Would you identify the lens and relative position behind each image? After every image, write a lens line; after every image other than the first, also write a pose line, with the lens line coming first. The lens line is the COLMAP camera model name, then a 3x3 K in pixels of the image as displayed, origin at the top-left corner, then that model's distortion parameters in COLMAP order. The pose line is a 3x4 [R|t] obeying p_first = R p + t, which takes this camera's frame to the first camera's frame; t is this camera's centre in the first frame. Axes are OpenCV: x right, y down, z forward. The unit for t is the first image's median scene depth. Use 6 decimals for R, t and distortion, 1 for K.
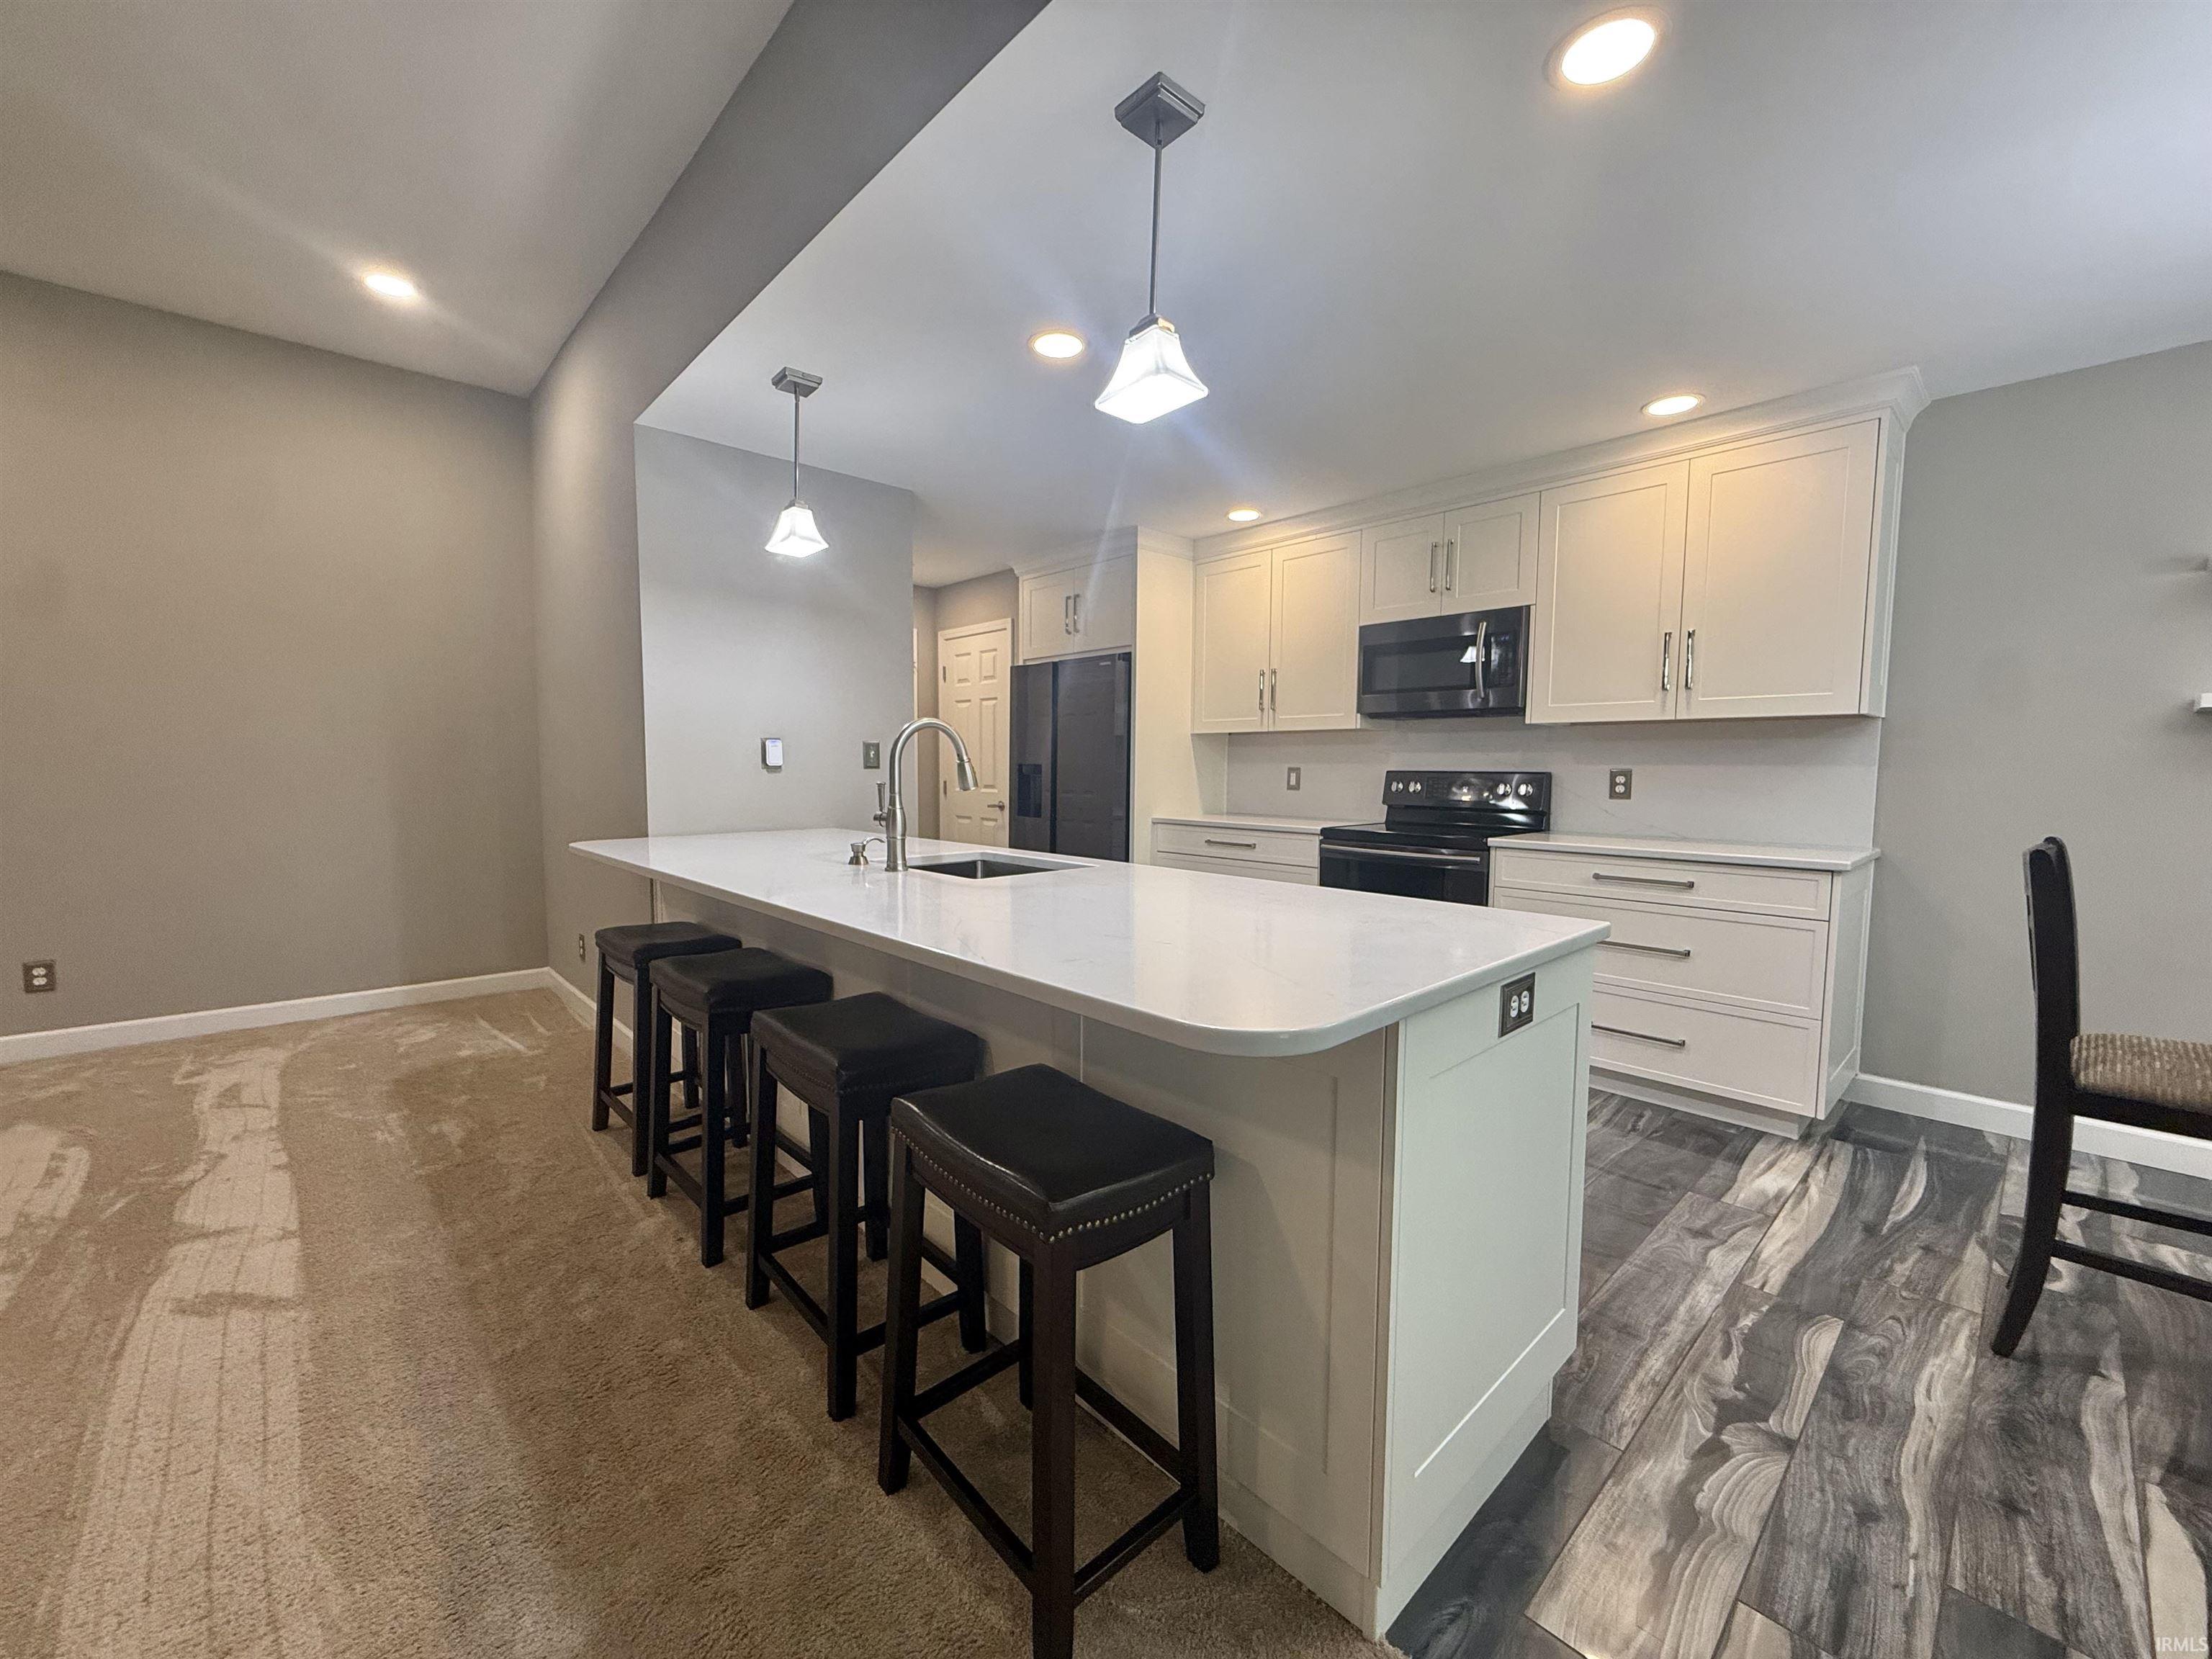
lens RADIAL K [[880.4, 0, 1099.1], [0, 880.4, 833.5], [0, 0, 1]] dist [0.000249, -0.000130]
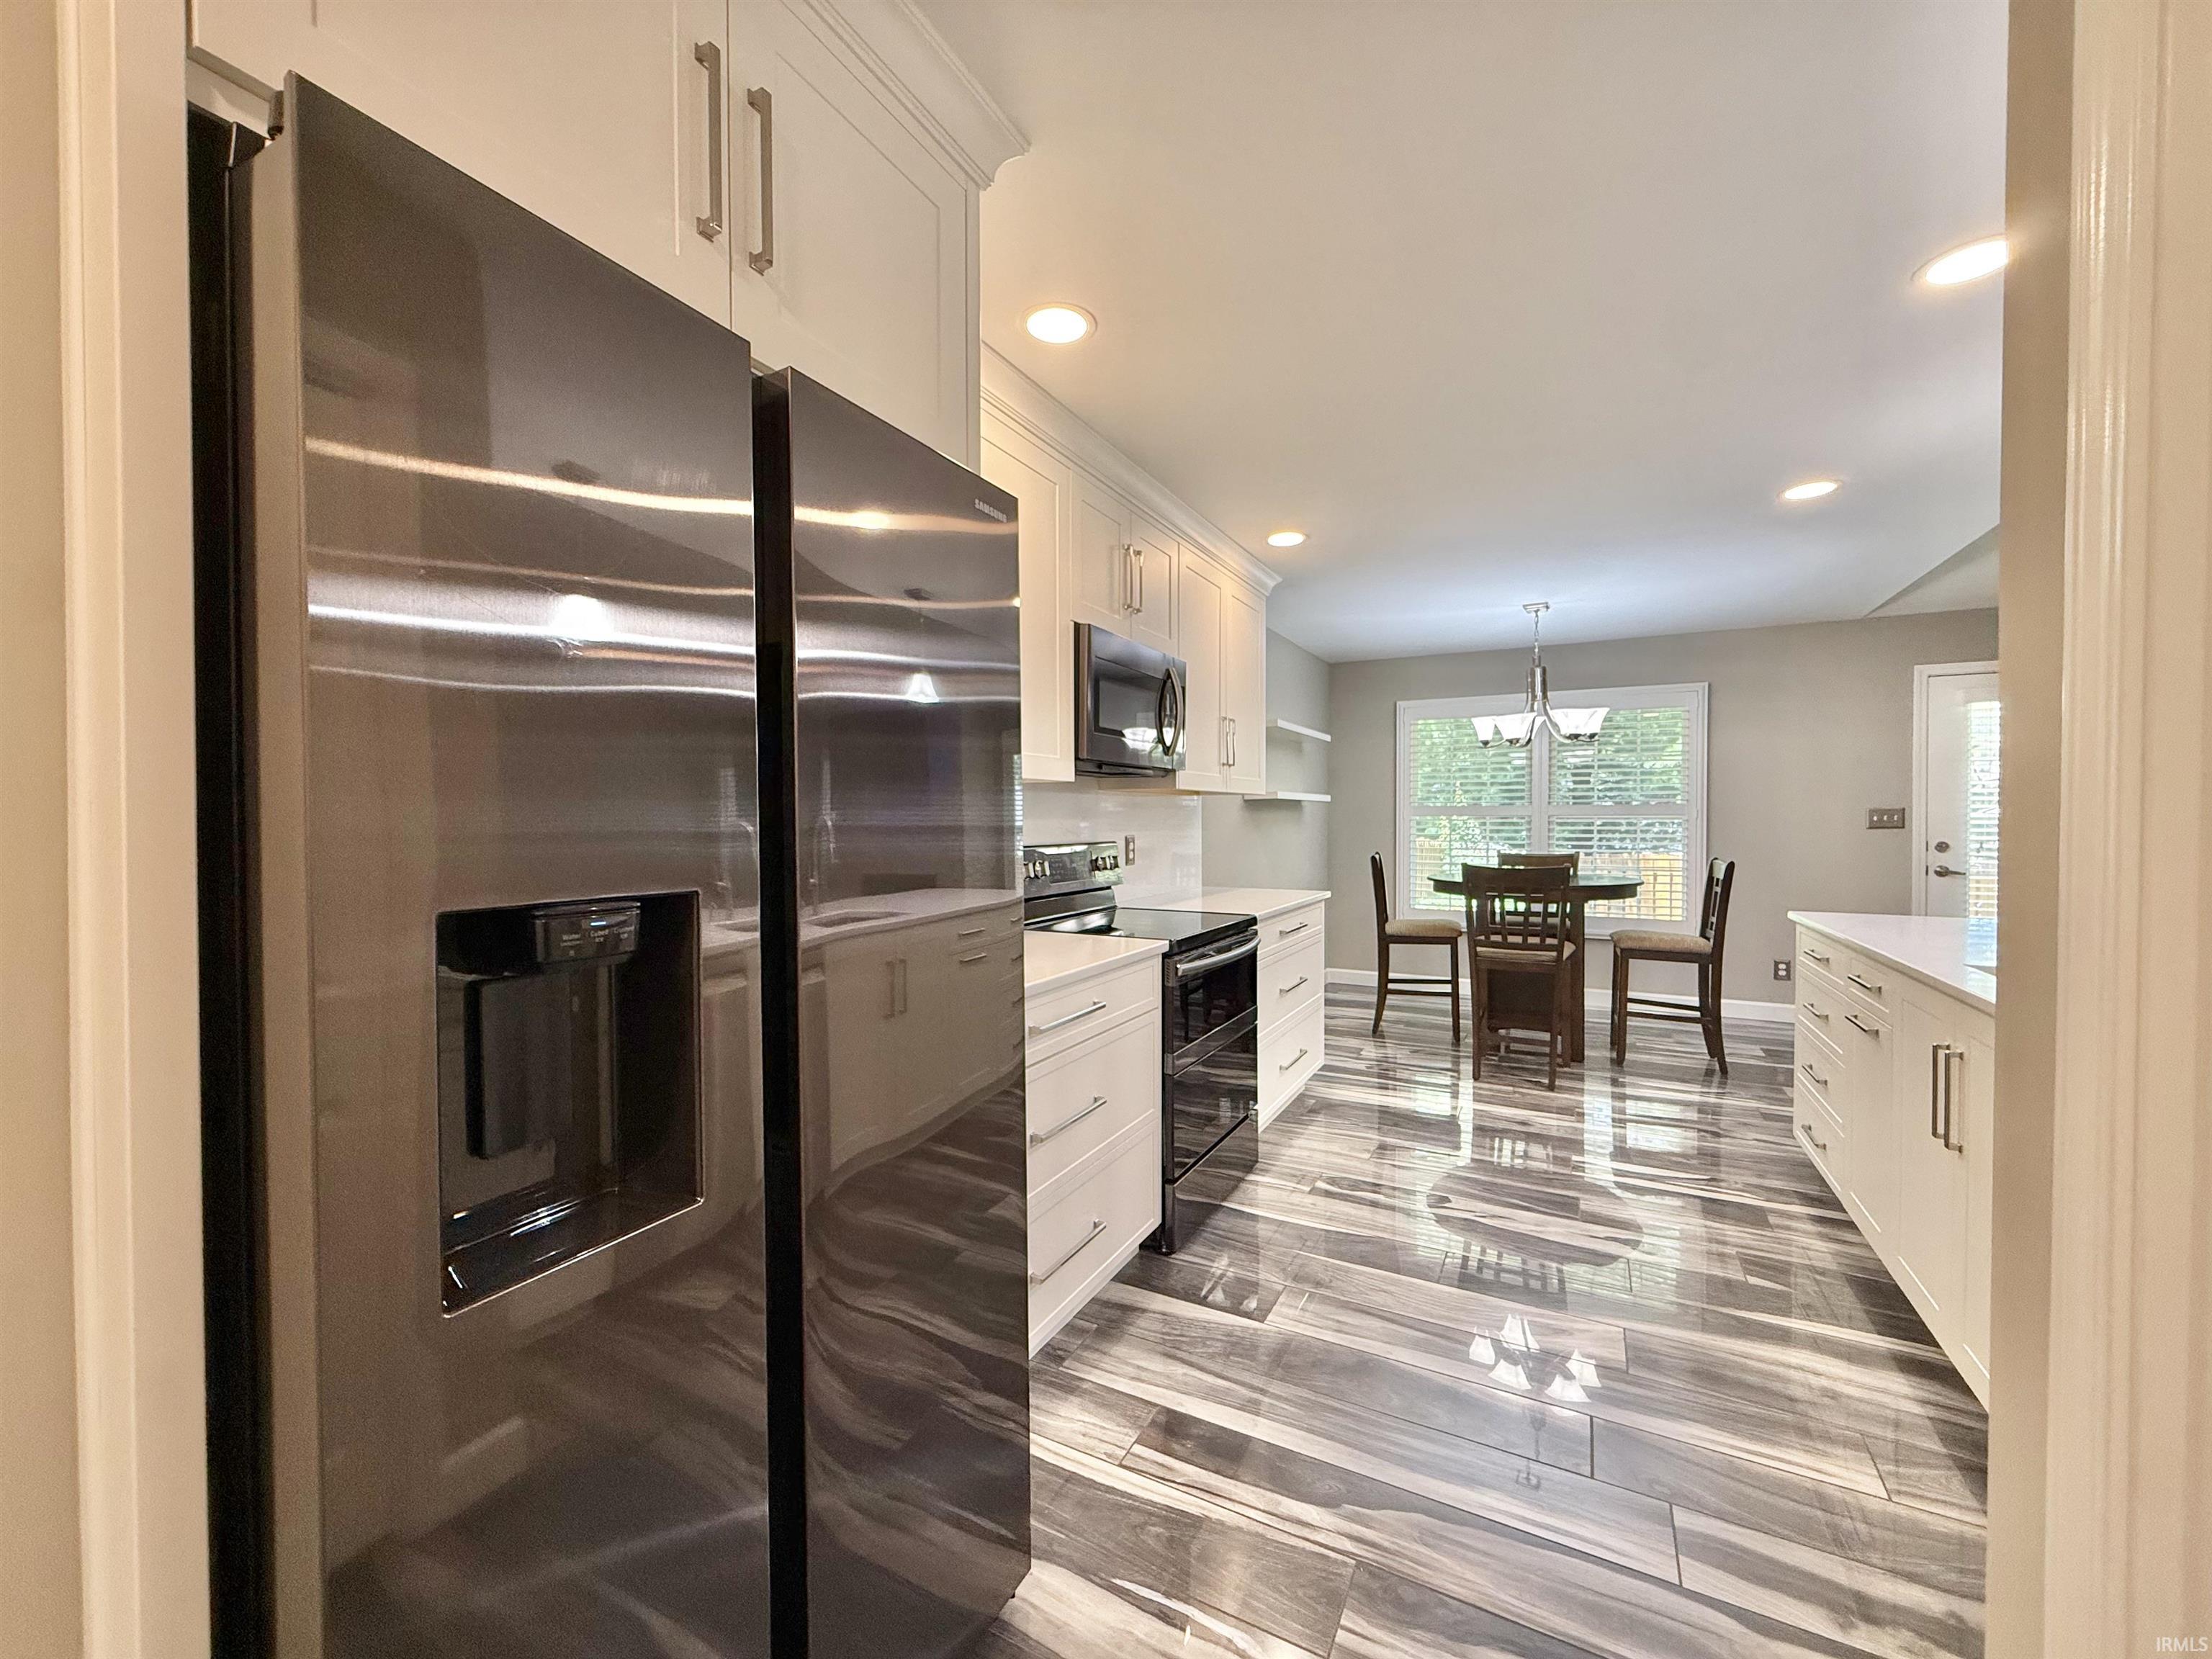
lens RADIAL K [[880.4, 0, 1098.4], [0, 880.4, 833.2], [0, 0, 1]] dist [0.000249, -0.000130]
pose [[-0.322690, -0.020661, 0.946279, -0.451285], [0.076582, 0.995914, 0.047859, -0.163253], [-0.943401, 0.087911, -0.319789, 1.740521]]
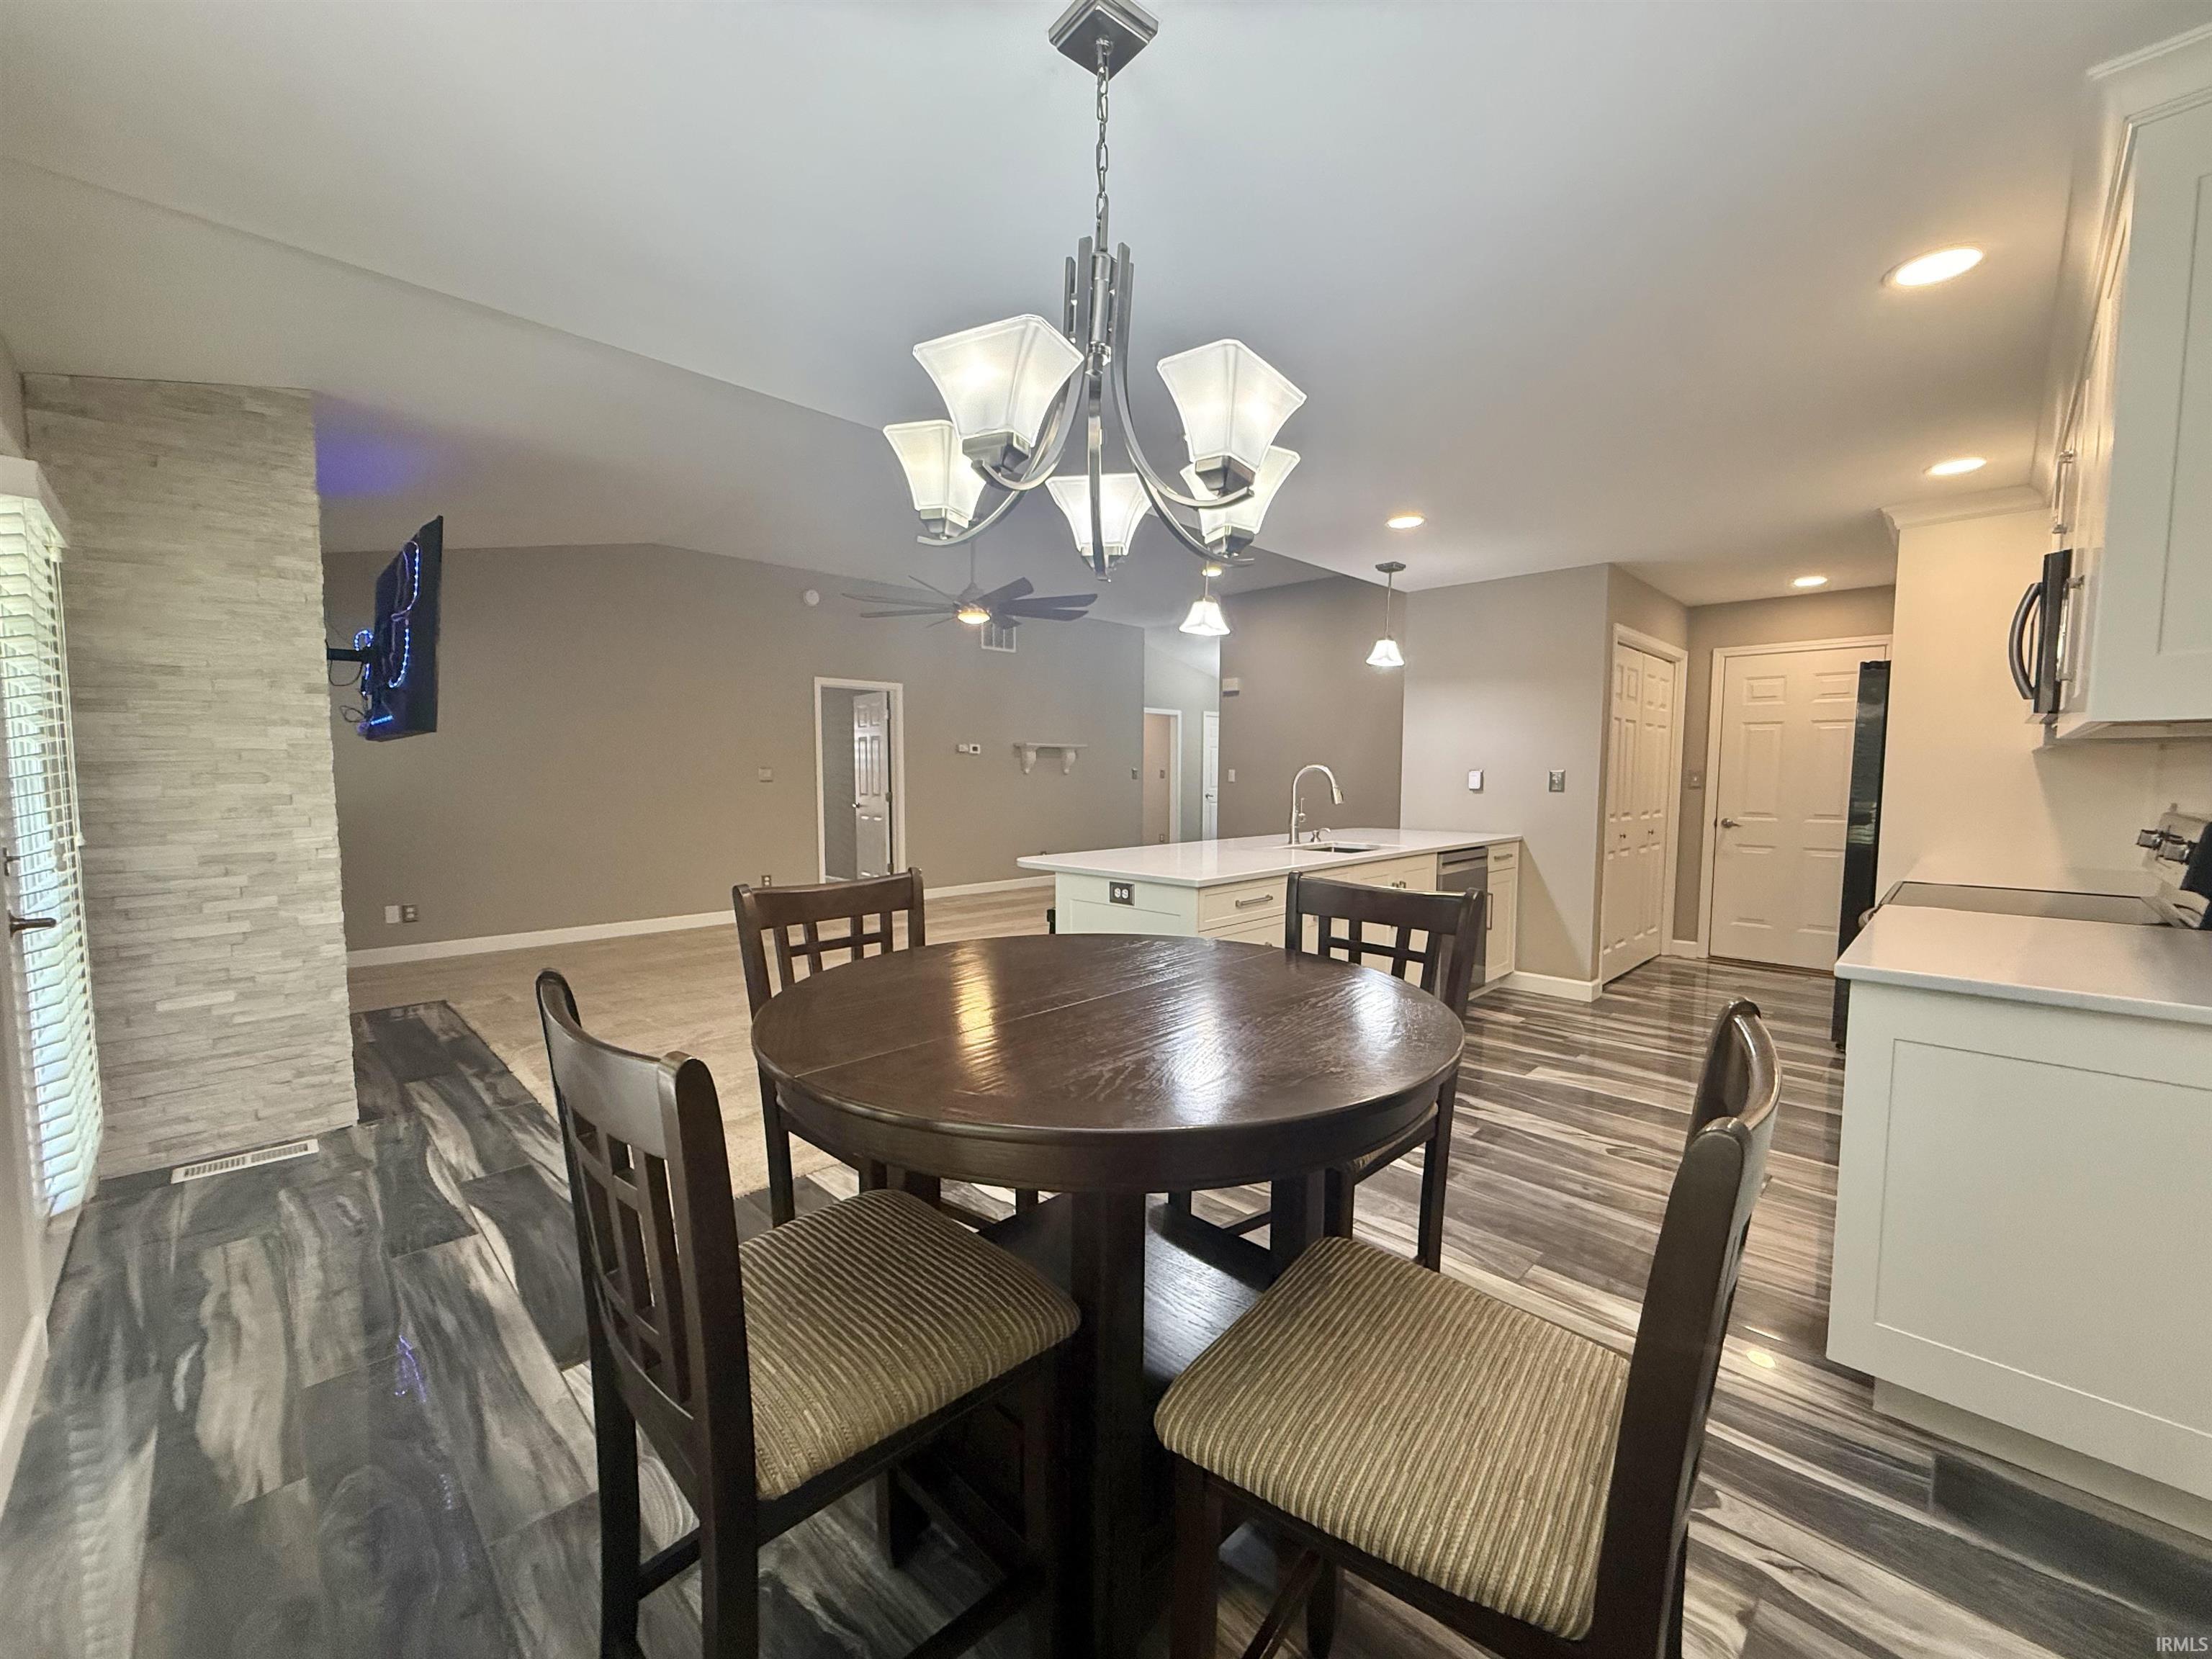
lens RADIAL K [[880.4, 0, 1096.5], [0, 880.4, 832.4], [0, 0, 1]] dist [0.000249, -0.000130]
pose [[0.037676, 0.065492, -0.997142, 1.369635], [-0.082047, 0.994684, 0.062231, -0.055447], [0.995916, 0.079468, 0.042849, 0.388575]]
